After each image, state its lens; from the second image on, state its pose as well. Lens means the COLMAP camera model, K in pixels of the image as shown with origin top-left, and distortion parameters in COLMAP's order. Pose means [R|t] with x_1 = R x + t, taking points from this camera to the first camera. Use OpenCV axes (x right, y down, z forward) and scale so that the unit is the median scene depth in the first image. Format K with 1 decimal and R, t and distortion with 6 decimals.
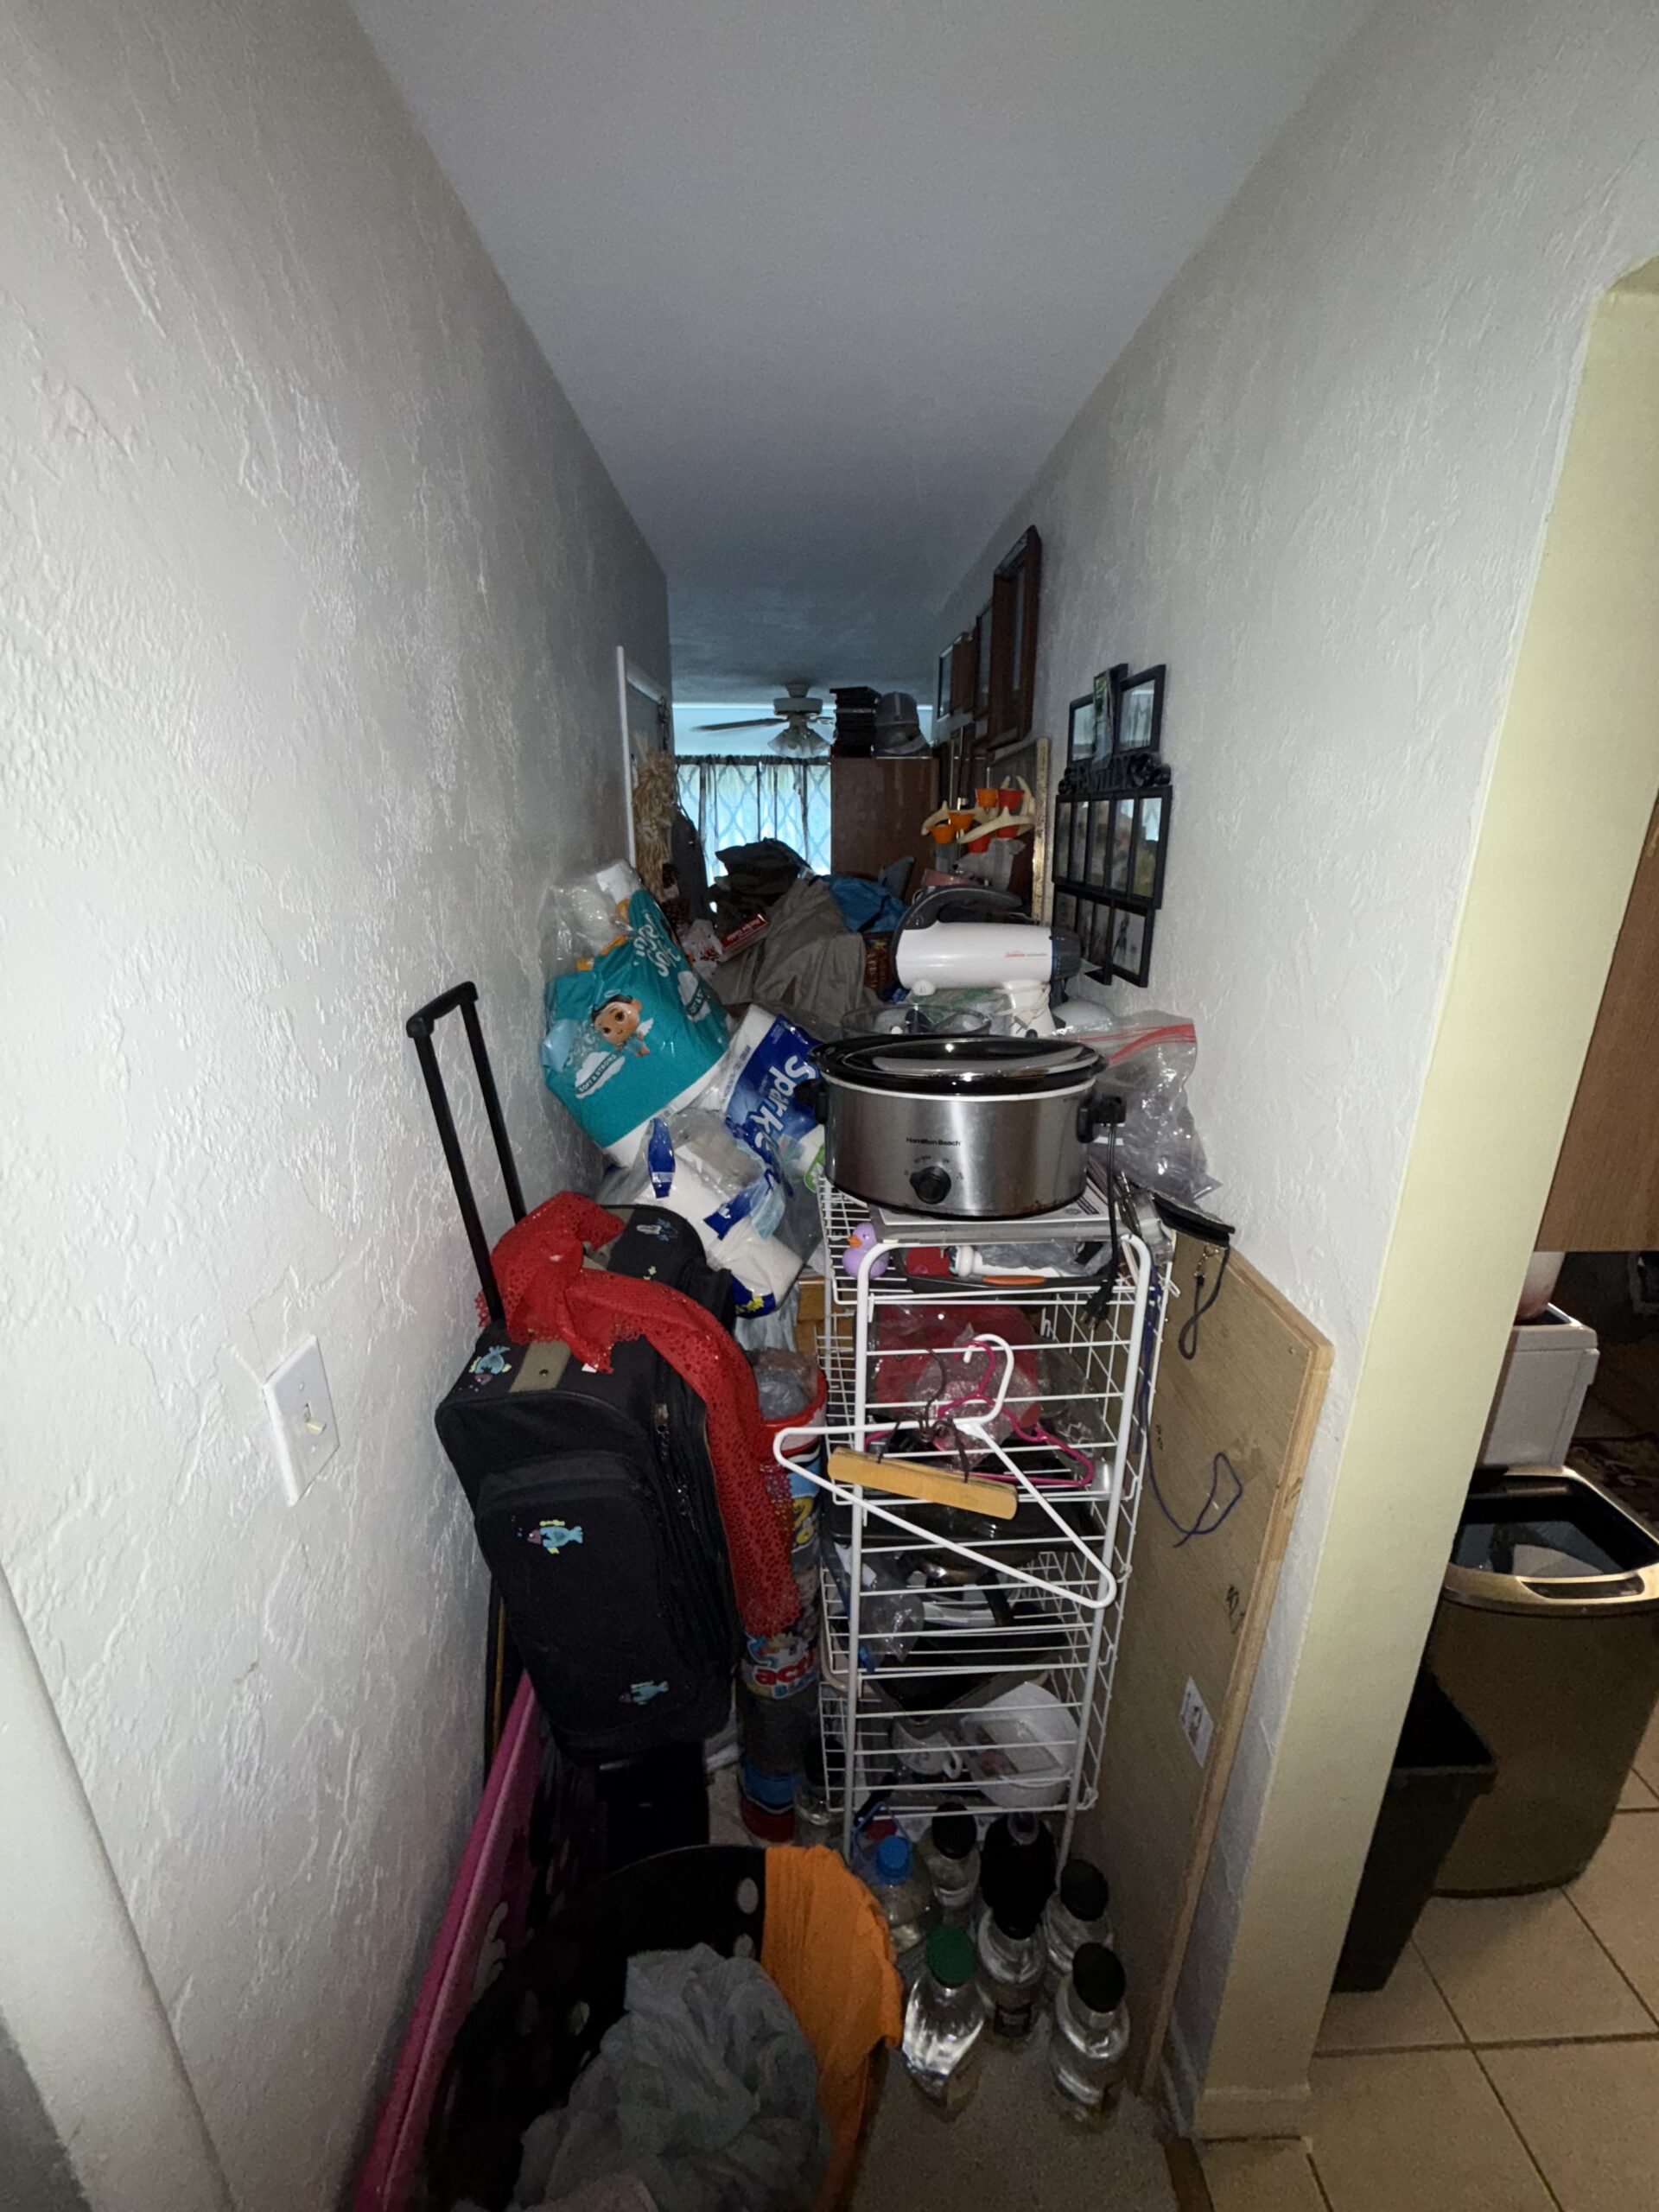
lens RADIAL K [[883.9, 0, 827.4], [0, 883.9, 1107.4], [0, 0, 1]] dist [-0.000168, 0.000027]
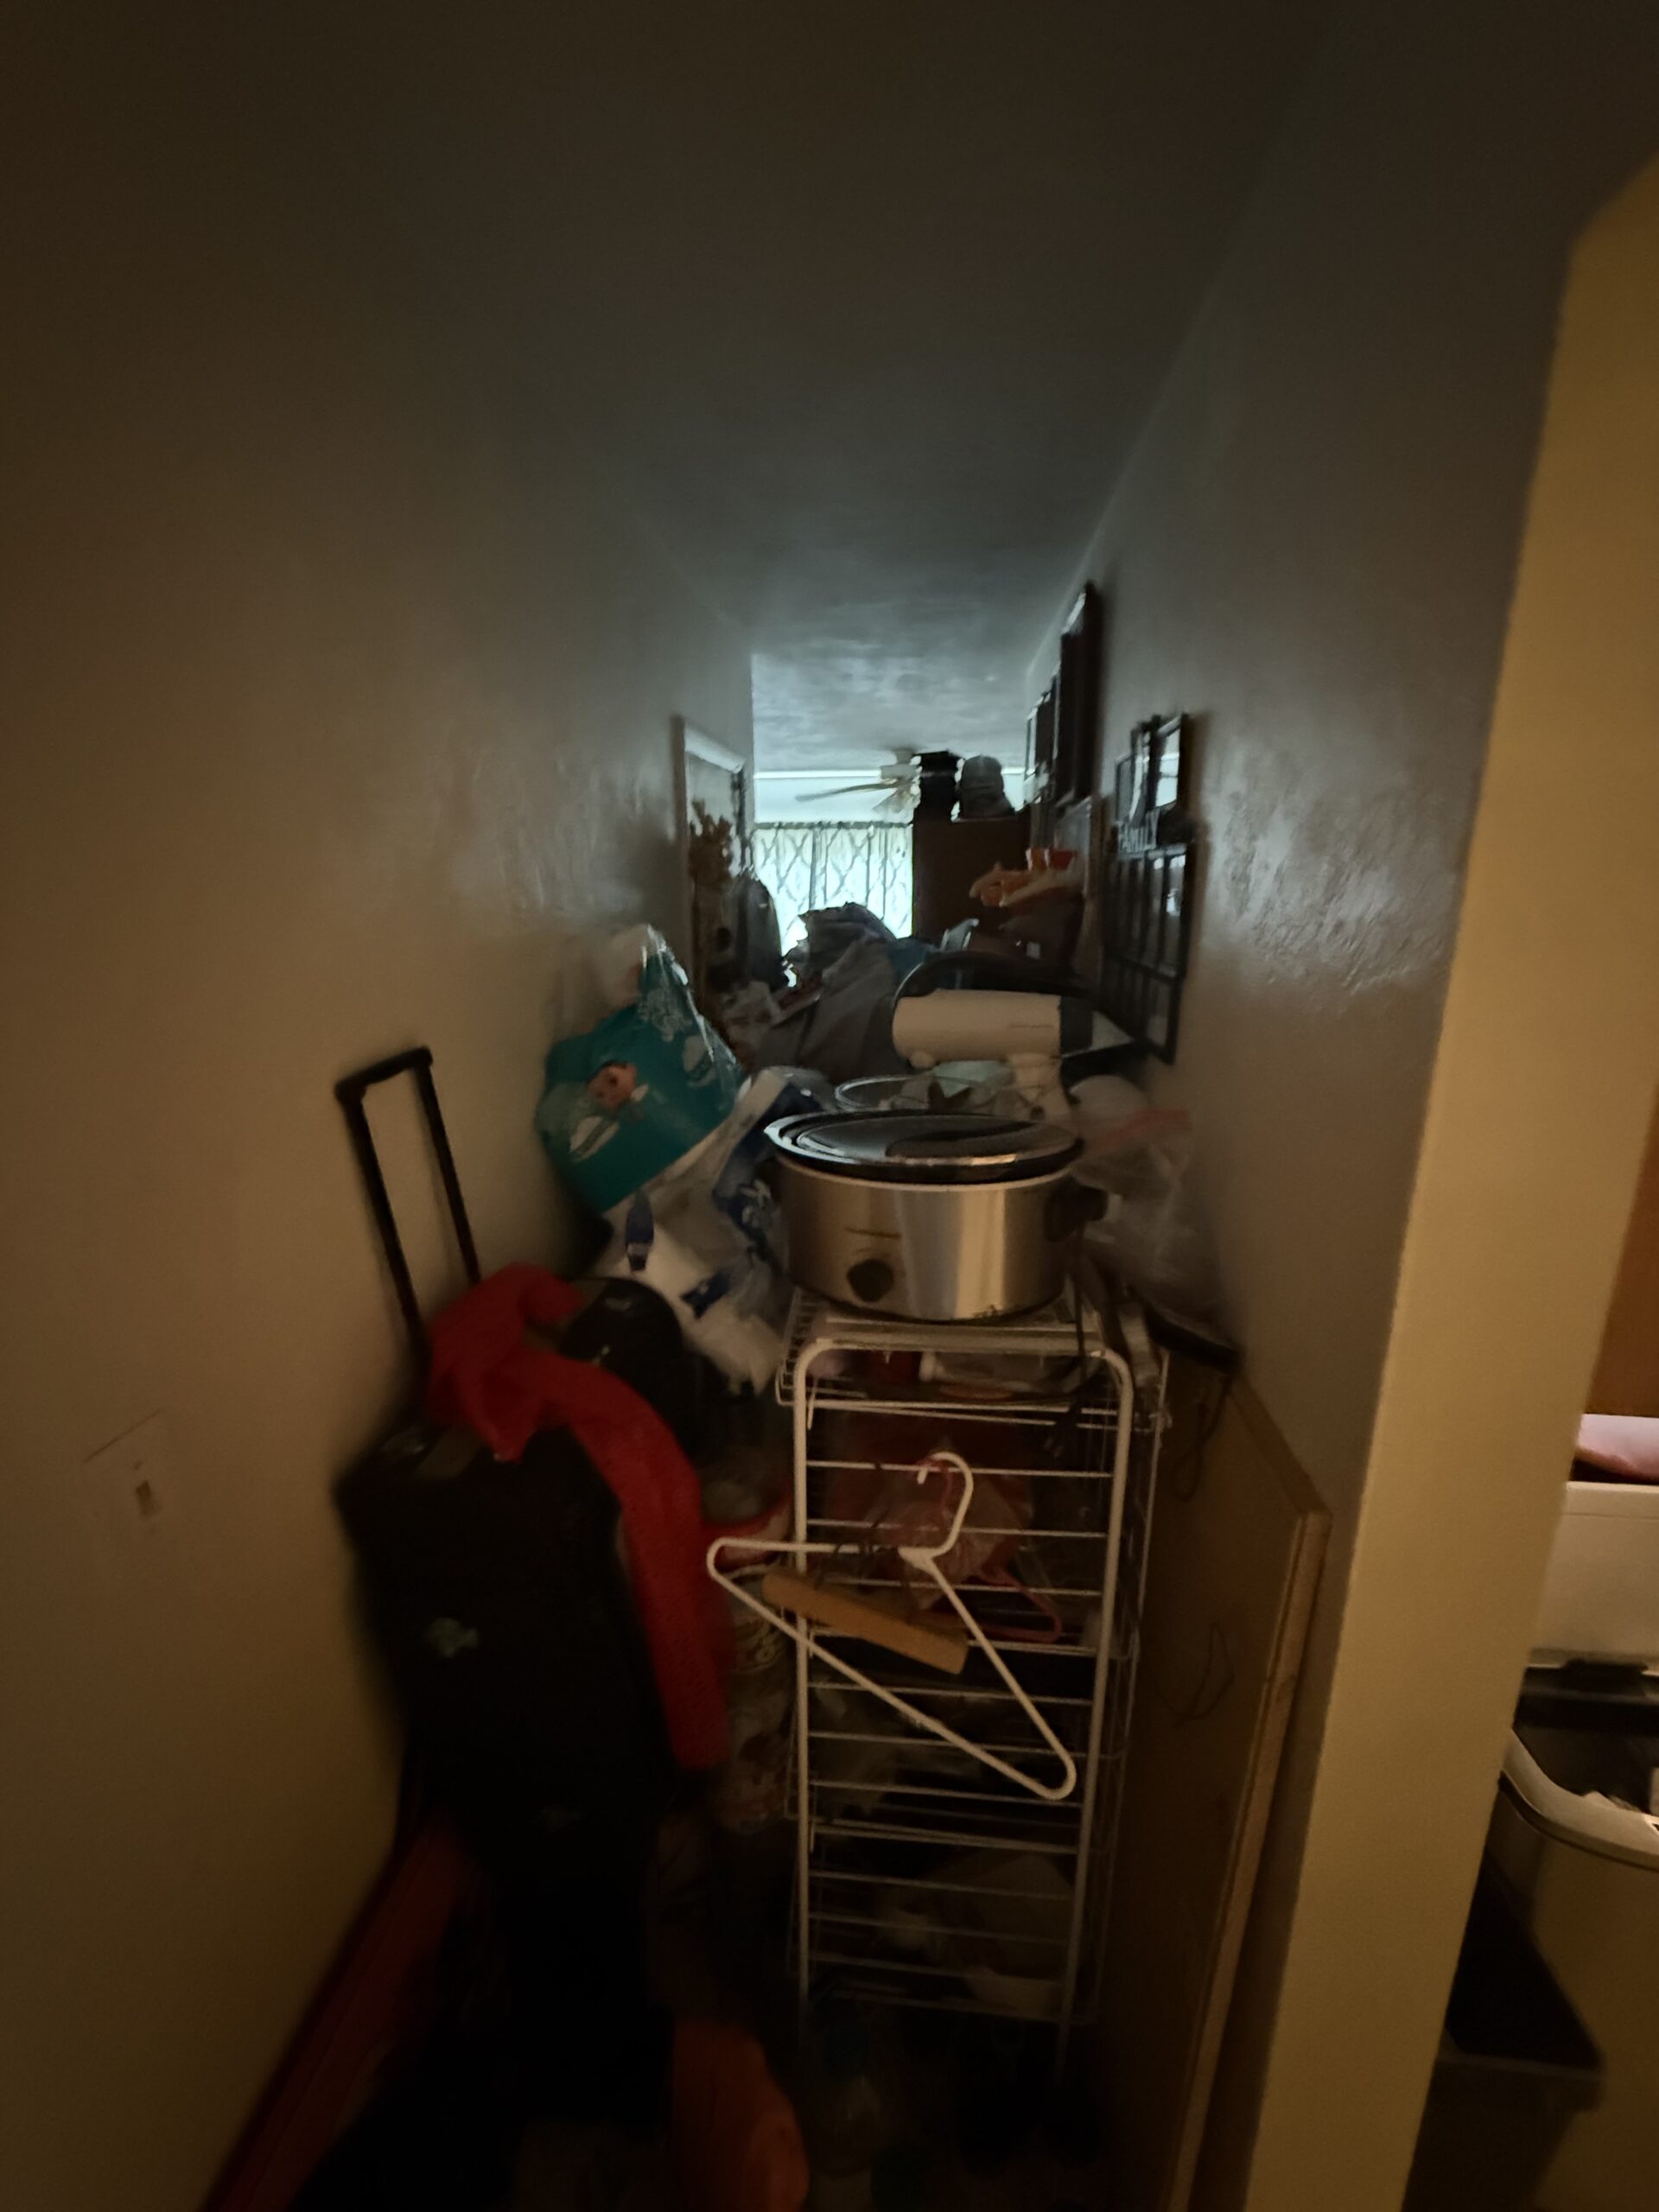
lens RADIAL K [[883.9, 0, 836.0], [0, 883.9, 1104.3], [0, 0, 1]] dist [-0.000168, 0.000027]
pose [[0.989326, 0.031850, -0.142195, 0.156296], [-0.041523, 0.996983, -0.065585, -0.024060], [0.139677, 0.070789, 0.987663, 0.069647]]
